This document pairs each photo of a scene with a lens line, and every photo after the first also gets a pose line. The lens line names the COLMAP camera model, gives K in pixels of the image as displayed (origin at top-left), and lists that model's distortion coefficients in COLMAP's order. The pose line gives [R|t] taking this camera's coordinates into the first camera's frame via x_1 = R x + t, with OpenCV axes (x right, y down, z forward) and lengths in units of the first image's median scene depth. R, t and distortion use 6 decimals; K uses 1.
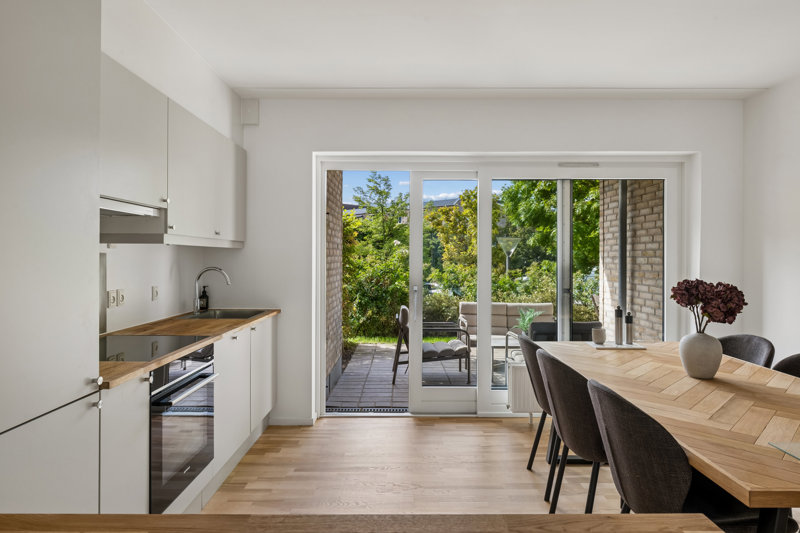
lens RADIAL K [[469.0, 0, 400.9], [0, 469.0, 261.3], [0, 0, 1]] dist [0.004675, 0.000524]
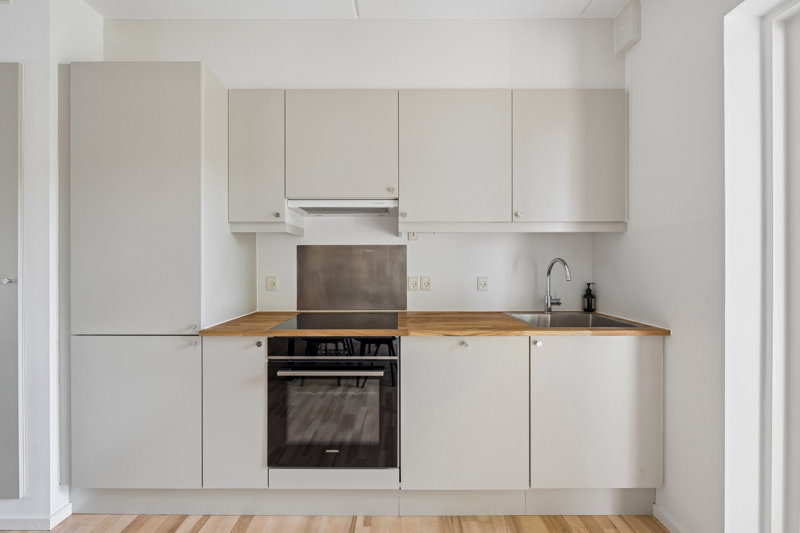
lens RADIAL K [[330.2, 0, 395.0], [0, 330.2, 264.0], [0, 0, 1]] dist [-0.006148, 0.000266]
pose [[-0.001358, -0.000127, -0.999999, 0.168458], [-0.006644, 0.999978, -0.000118, 0.025226], [0.999977, 0.006644, -0.001358, 0.742292]]
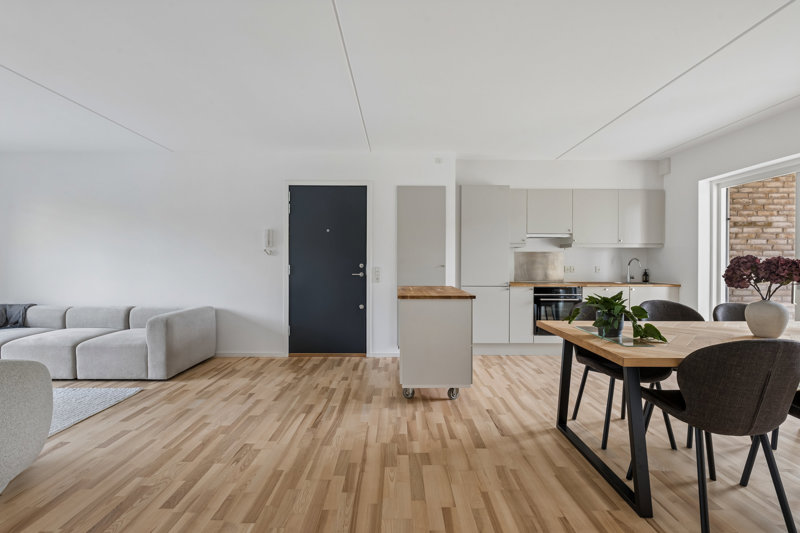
lens RADIAL K [[346.6, 0, 401.5], [0, 346.6, 265.0], [0, 0, 1]] dist [-0.002937, -0.000845]
pose [[0.010547, 0.001653, -0.999943, 1.027567], [-0.010639, 0.999942, 0.001541, 0.049135], [0.999888, 0.010622, 0.010564, 0.036875]]
